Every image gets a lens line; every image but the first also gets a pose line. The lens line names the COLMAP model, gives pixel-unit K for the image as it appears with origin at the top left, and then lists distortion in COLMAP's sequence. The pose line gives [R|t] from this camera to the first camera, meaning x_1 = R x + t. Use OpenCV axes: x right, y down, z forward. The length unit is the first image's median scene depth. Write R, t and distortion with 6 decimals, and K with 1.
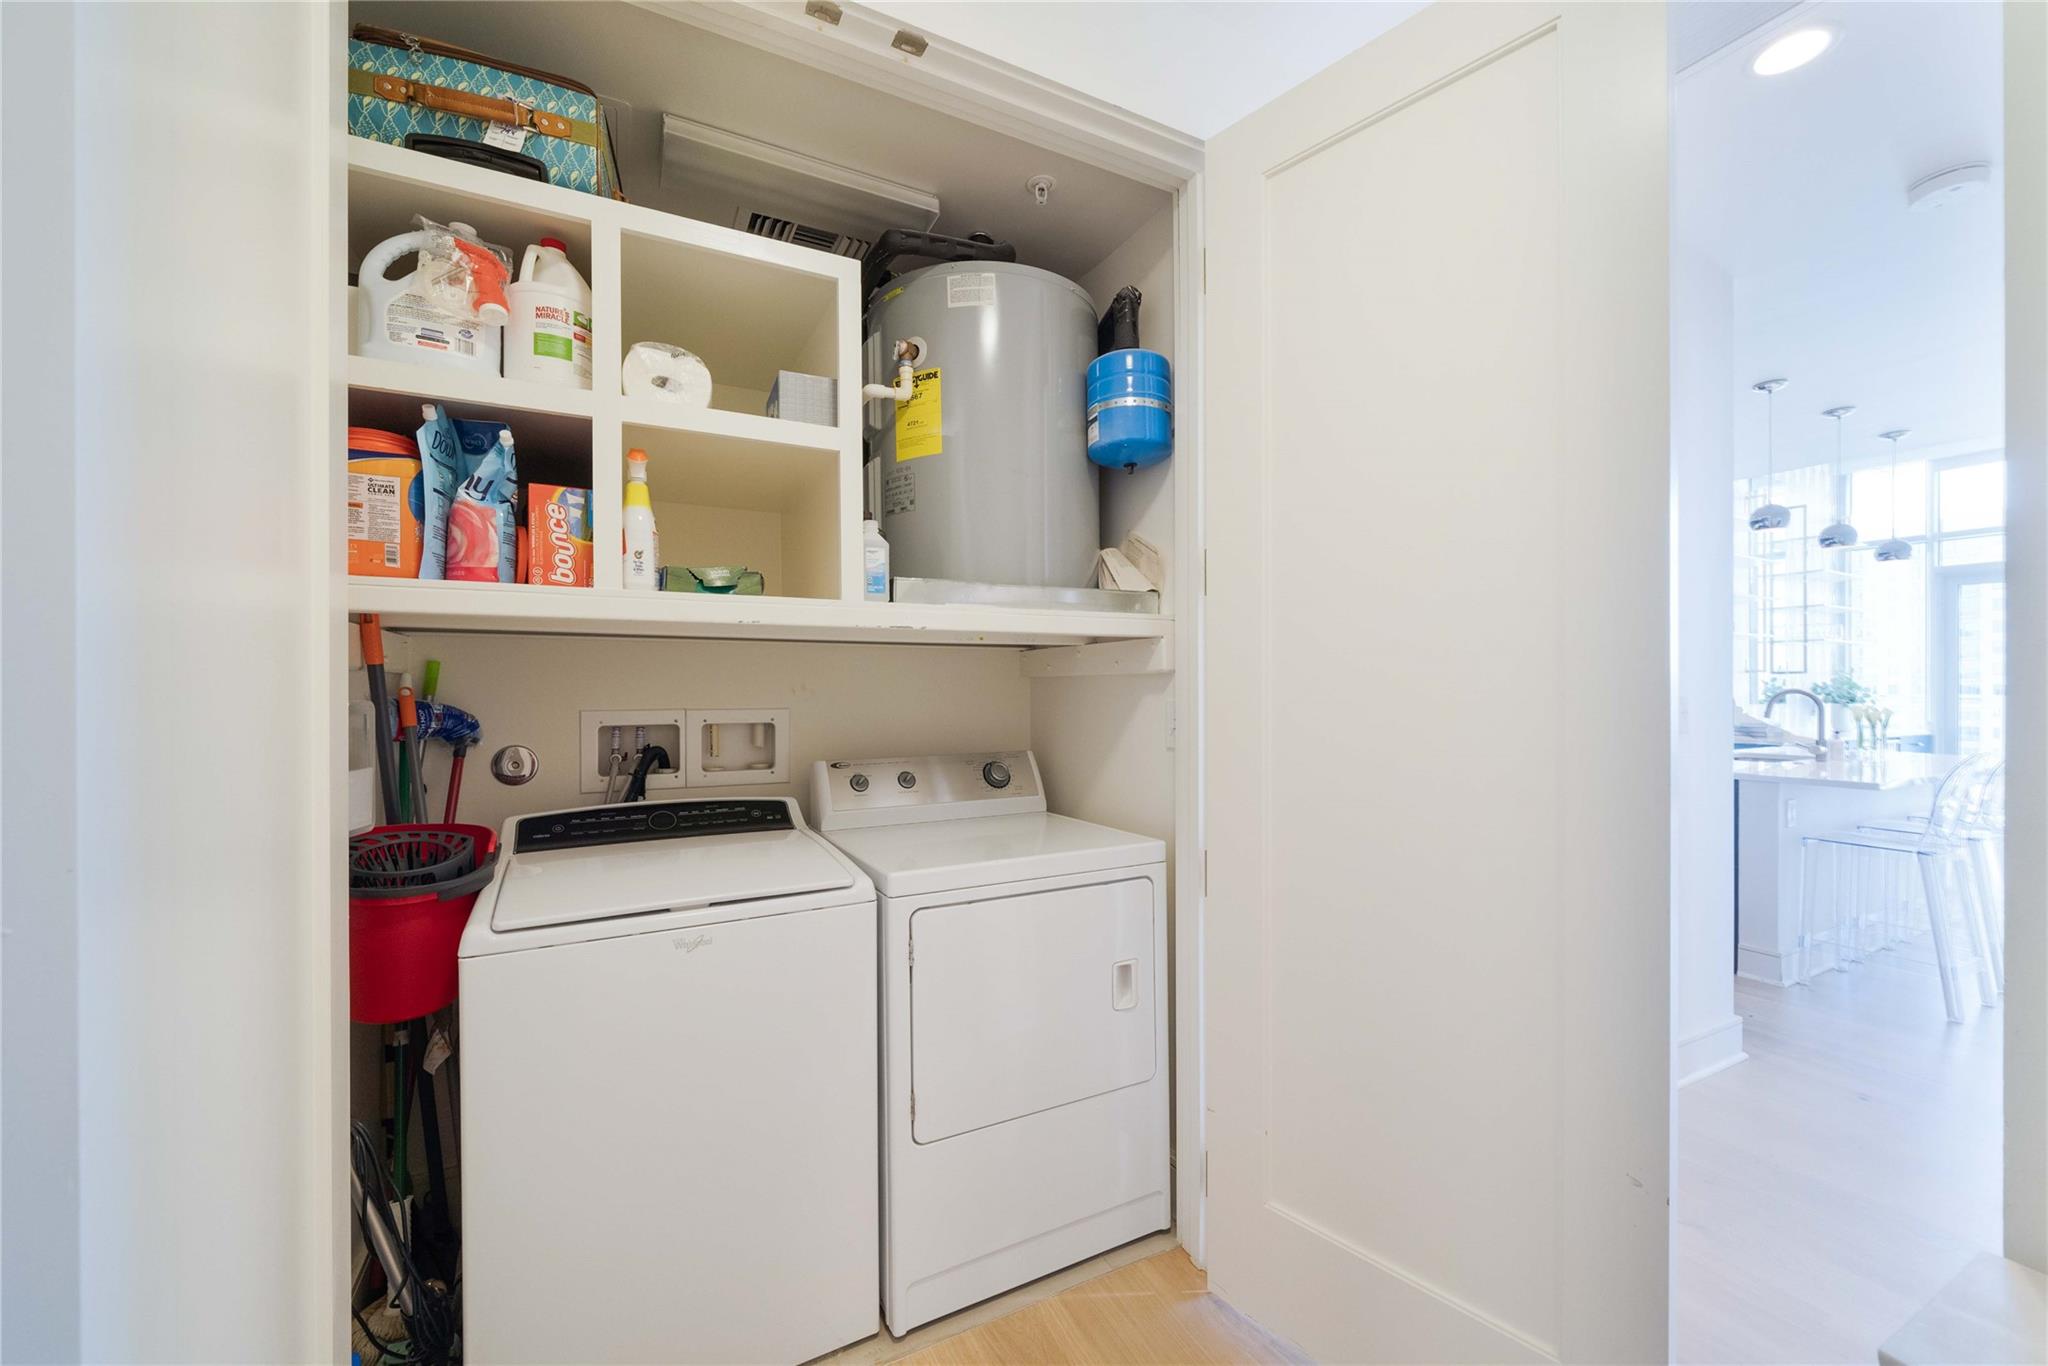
lens RADIAL K [[776.4, 0, 1028.1], [0, 776.4, 693.8], [0, 0, 1]] dist [-0.006569, -0.000082]
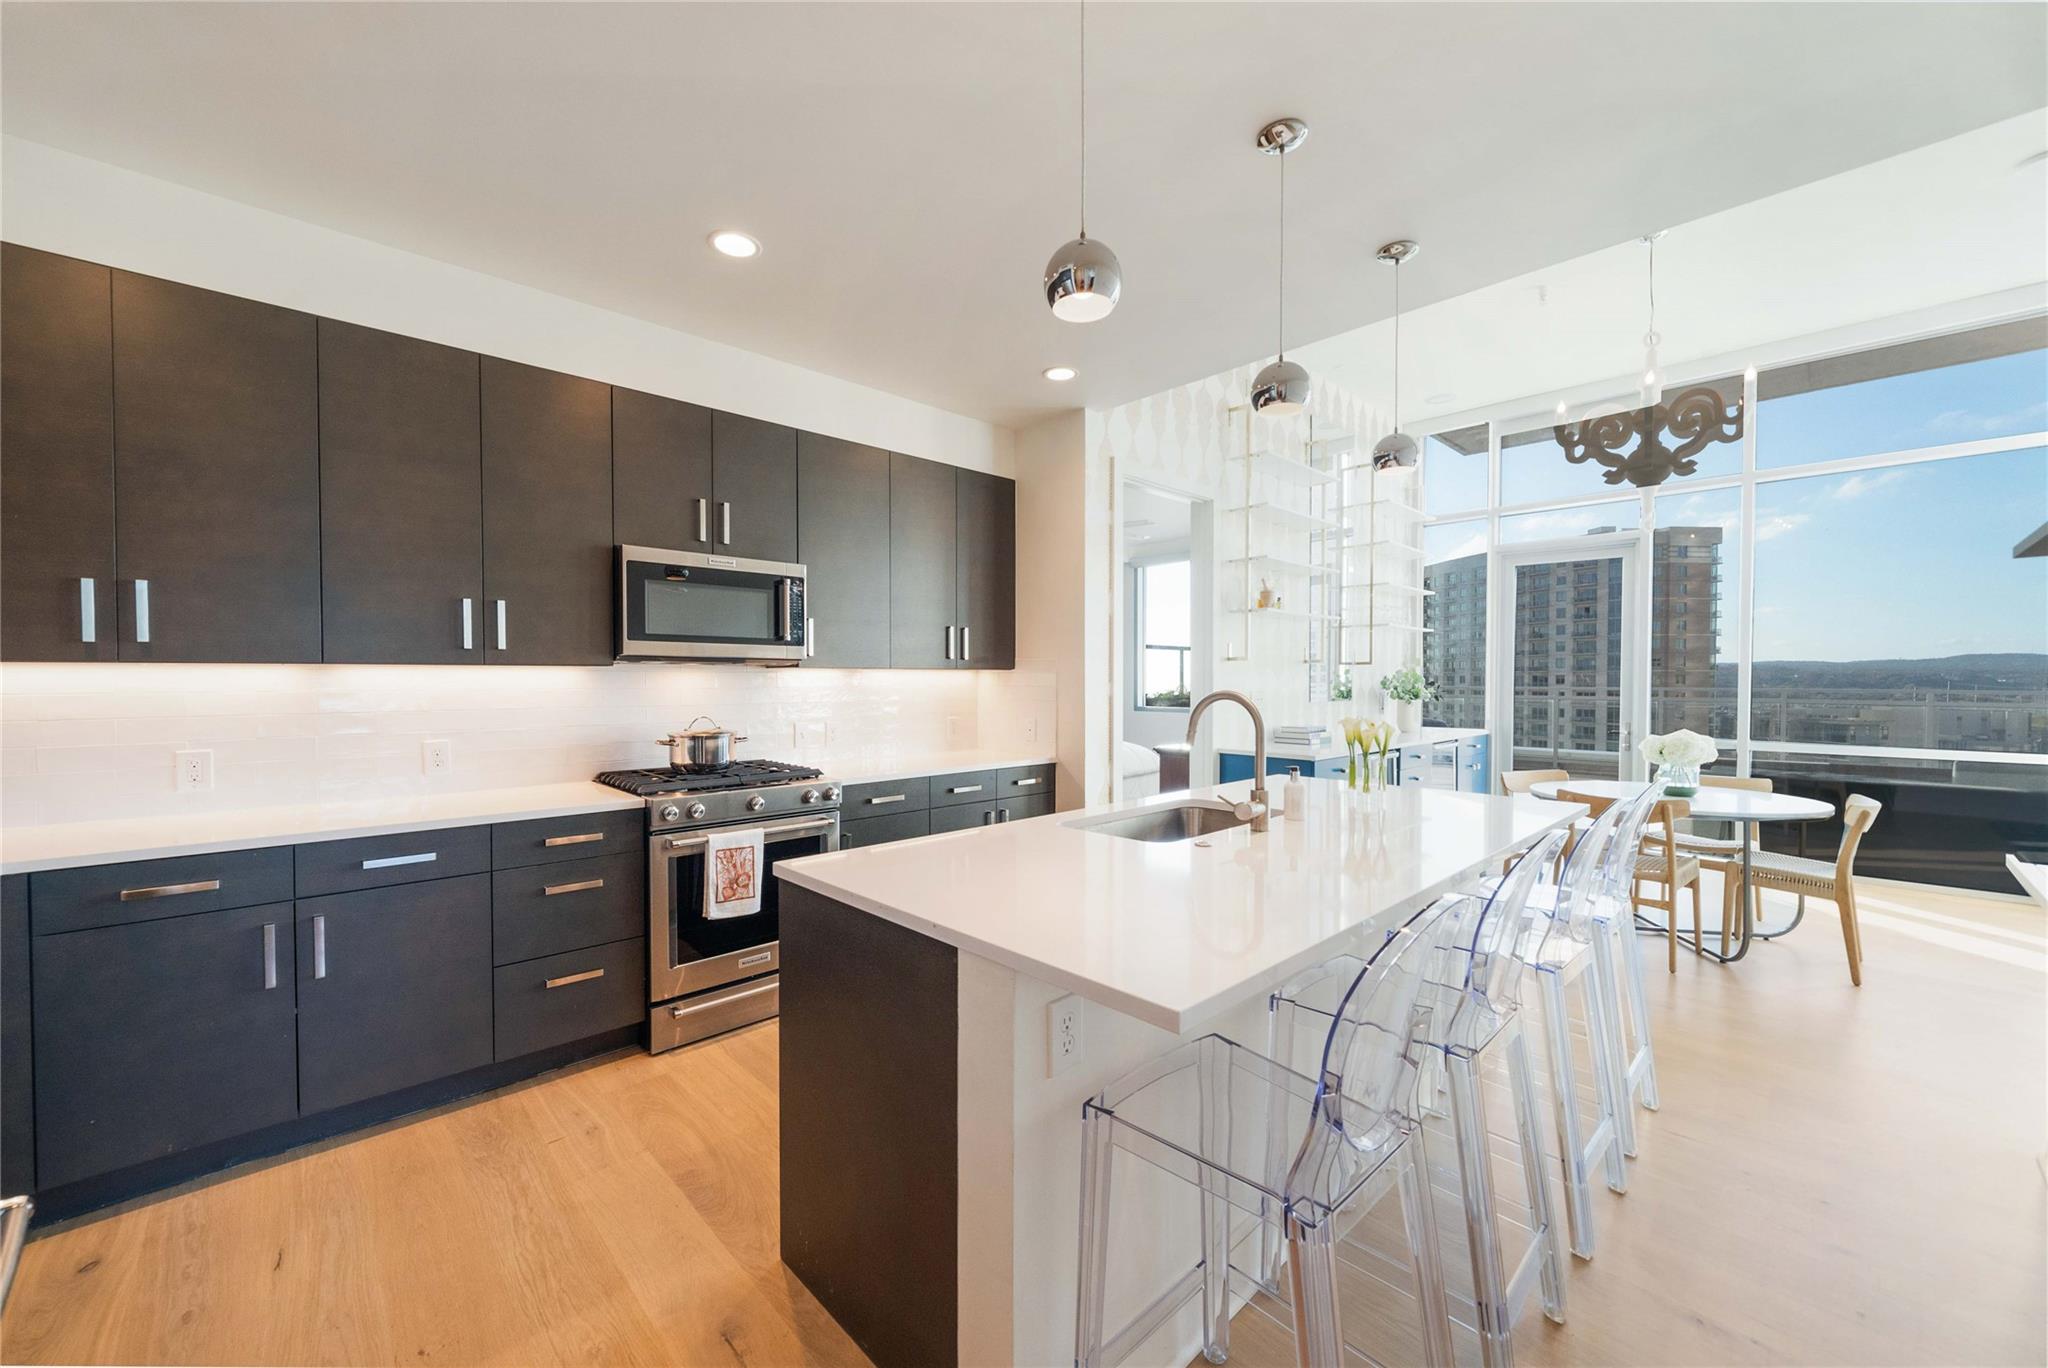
lens RADIAL K [[776.4, 0, 1024.1], [0, 776.4, 691.2], [0, 0, 1]] dist [-0.006569, -0.000082]
pose [[0.956154, -0.000294, 0.292865, 0.675367], [-0.003878, 0.999899, 0.013665, -0.012124], [-0.292839, -0.014201, 0.956056, 0.512117]]
